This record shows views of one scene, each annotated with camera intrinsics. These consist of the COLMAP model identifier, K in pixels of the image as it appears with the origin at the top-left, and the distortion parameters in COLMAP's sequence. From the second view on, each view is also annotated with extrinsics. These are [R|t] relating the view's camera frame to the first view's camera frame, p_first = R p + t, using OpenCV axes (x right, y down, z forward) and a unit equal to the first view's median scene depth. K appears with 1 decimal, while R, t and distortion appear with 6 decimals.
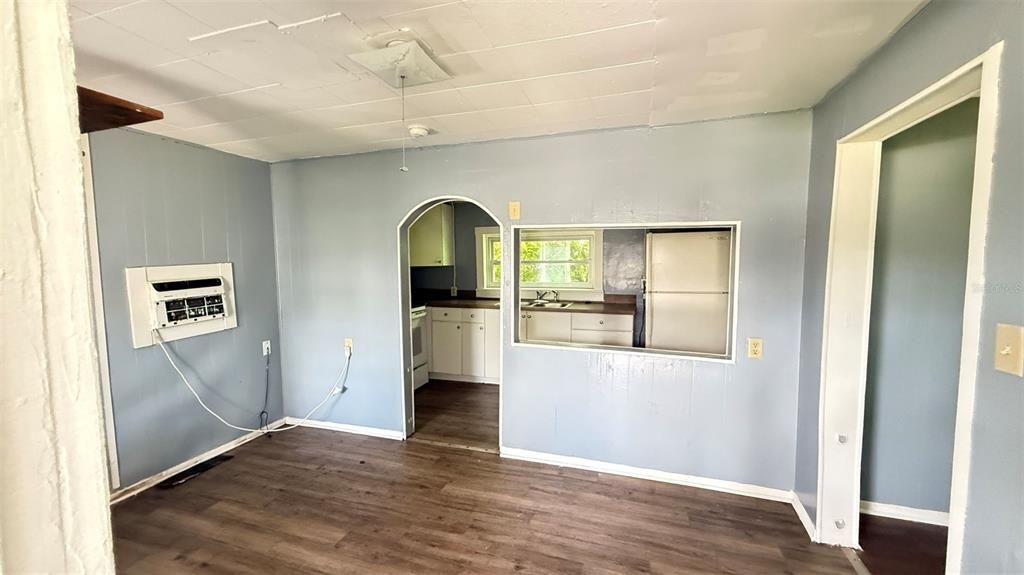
lens RADIAL K [[404.7, 0, 516.5], [0, 404.7, 287.7], [0, 0, 1]] dist [-0.002702, -0.000114]
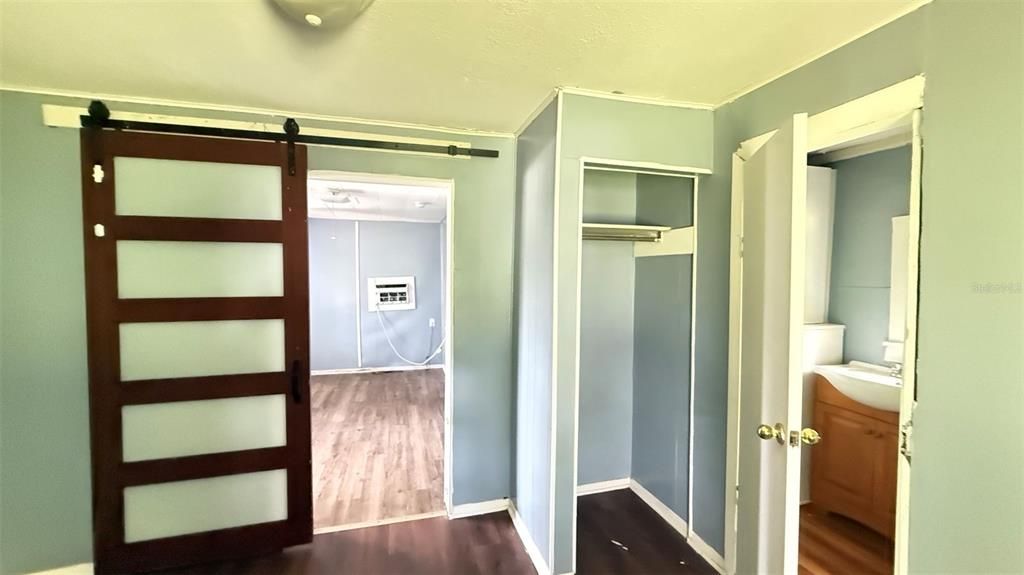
lens RADIAL K [[404.7, 0, 508.1], [0, 404.7, 286.6], [0, 0, 1]] dist [-0.002702, -0.000114]
pose [[0.558908, 0.031922, -0.828615, 0.732313], [-0.064883, 0.997879, -0.005321, -0.018313], [0.826688, 0.056737, 0.559793, 0.160348]]
